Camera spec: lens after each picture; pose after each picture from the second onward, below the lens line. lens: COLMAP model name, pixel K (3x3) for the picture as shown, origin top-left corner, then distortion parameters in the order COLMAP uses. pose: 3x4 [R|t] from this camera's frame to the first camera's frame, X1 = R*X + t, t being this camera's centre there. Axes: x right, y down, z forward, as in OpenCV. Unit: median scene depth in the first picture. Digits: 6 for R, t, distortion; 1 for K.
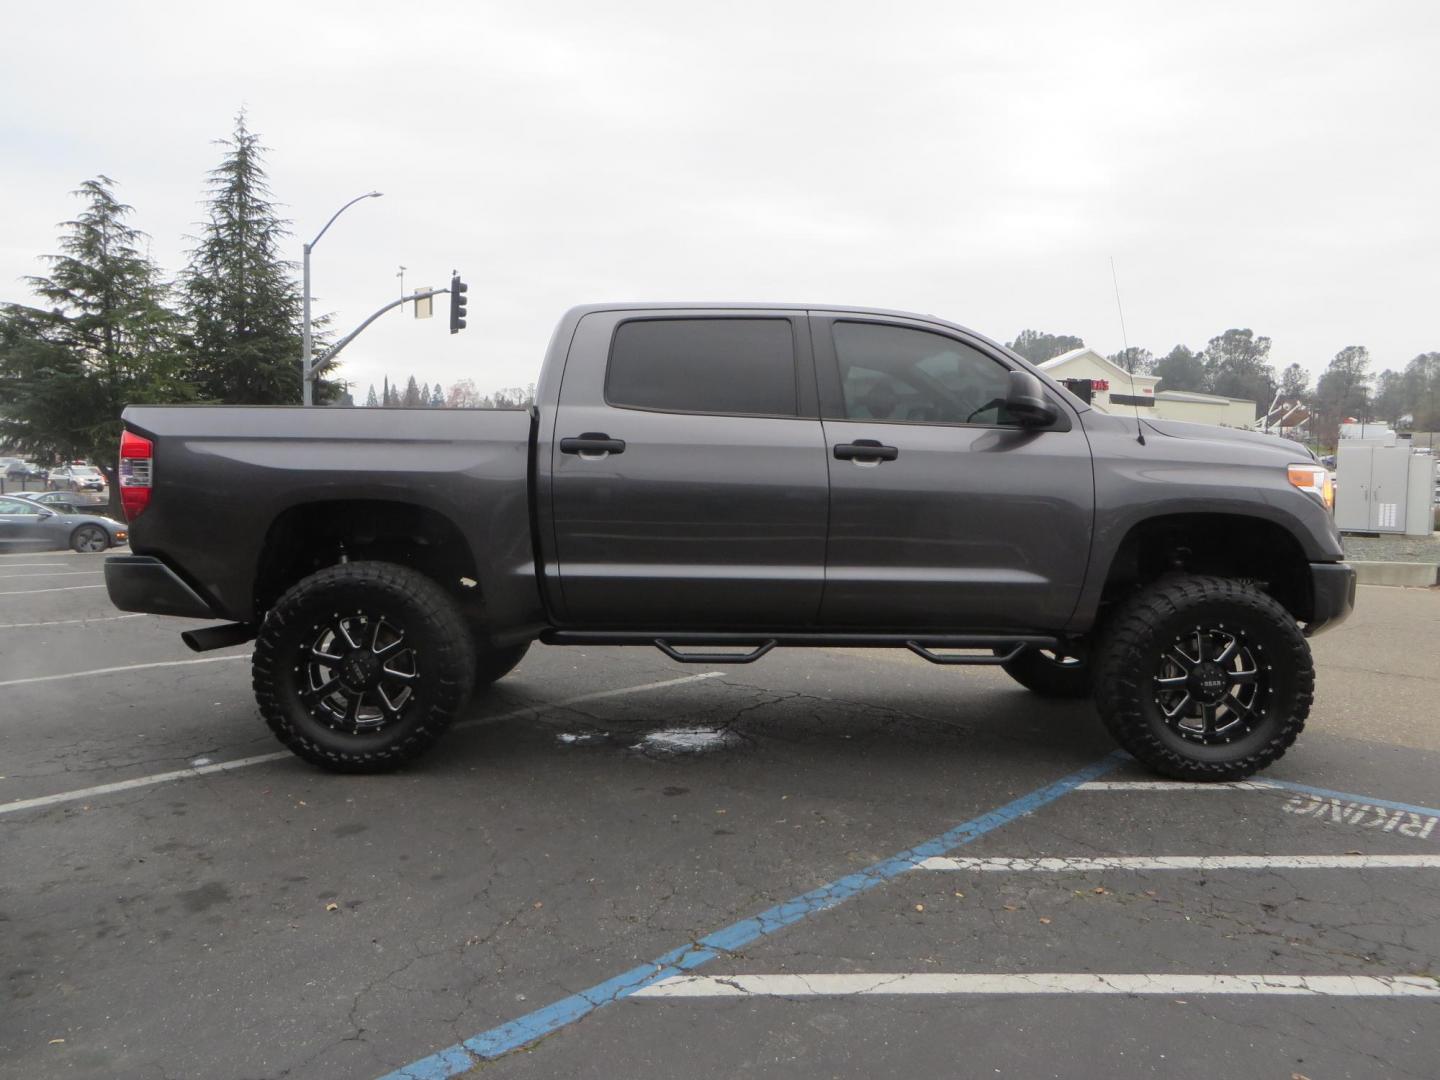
lens RADIAL K [[1081.0, 0, 725.6], [0, 1081.0, 545.0], [0, 0, 1]] dist [-0.025256, -0.003729]
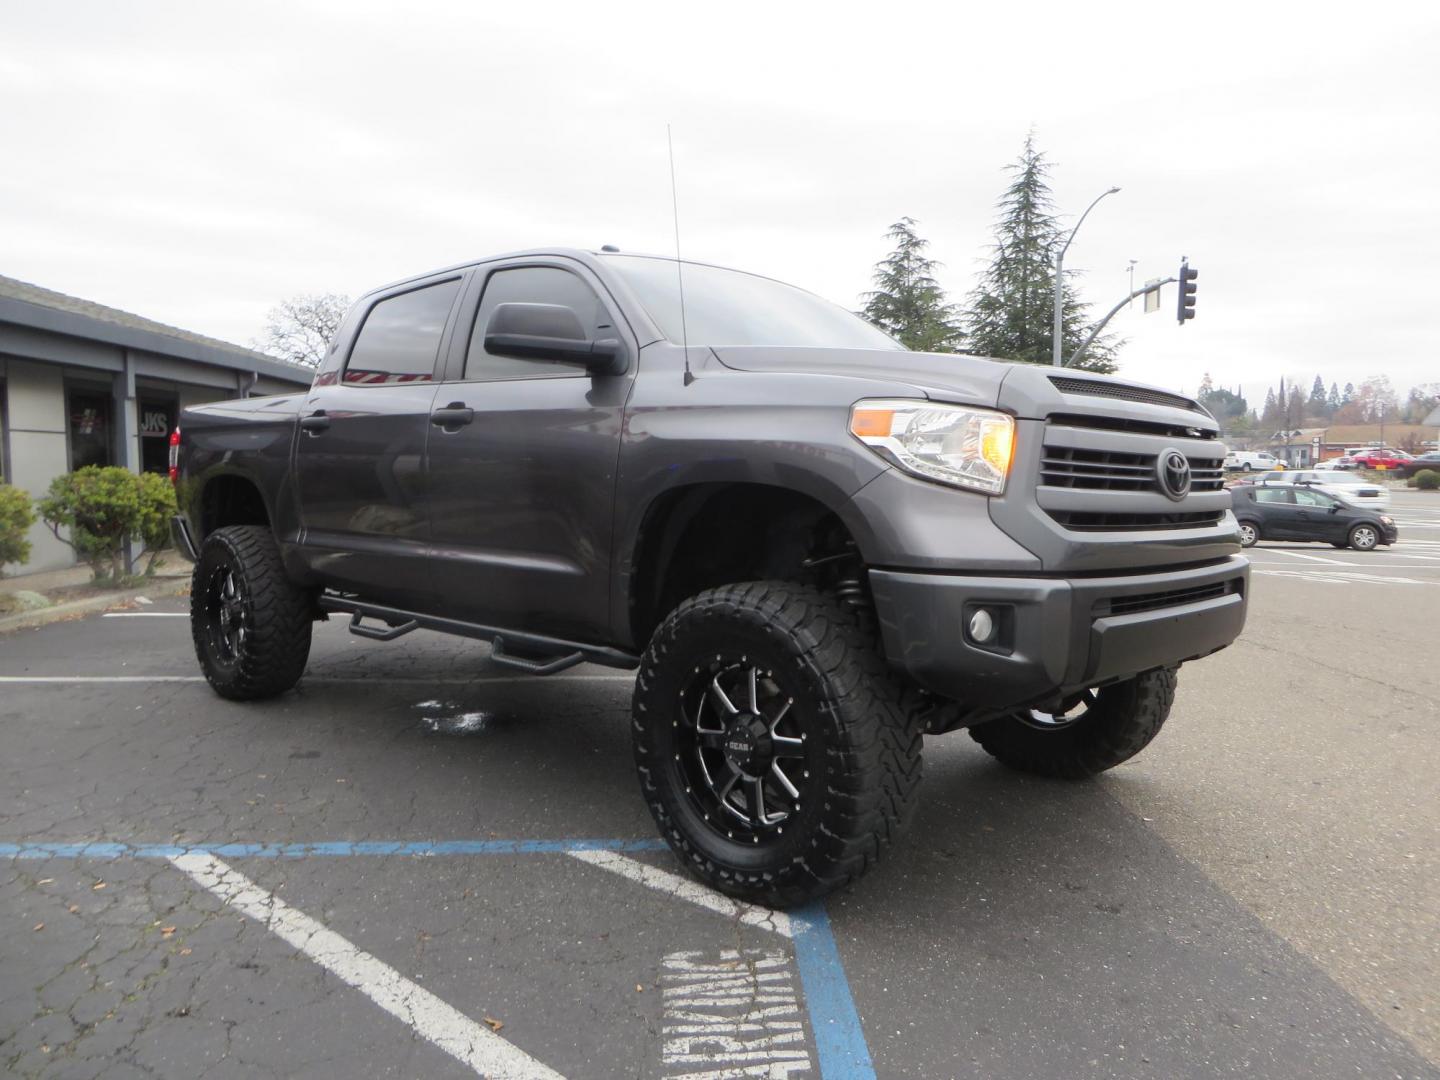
lens RADIAL K [[1081.0, 0, 723.6], [0, 1081.0, 533.7], [0, 0, 1]] dist [-0.025256, -0.003729]
pose [[0.706185, 0.030917, -0.707352, 0.100729], [-0.043846, 0.999038, -0.000107, 0.000195], [0.706668, 0.031090, 0.706862, 0.059292]]
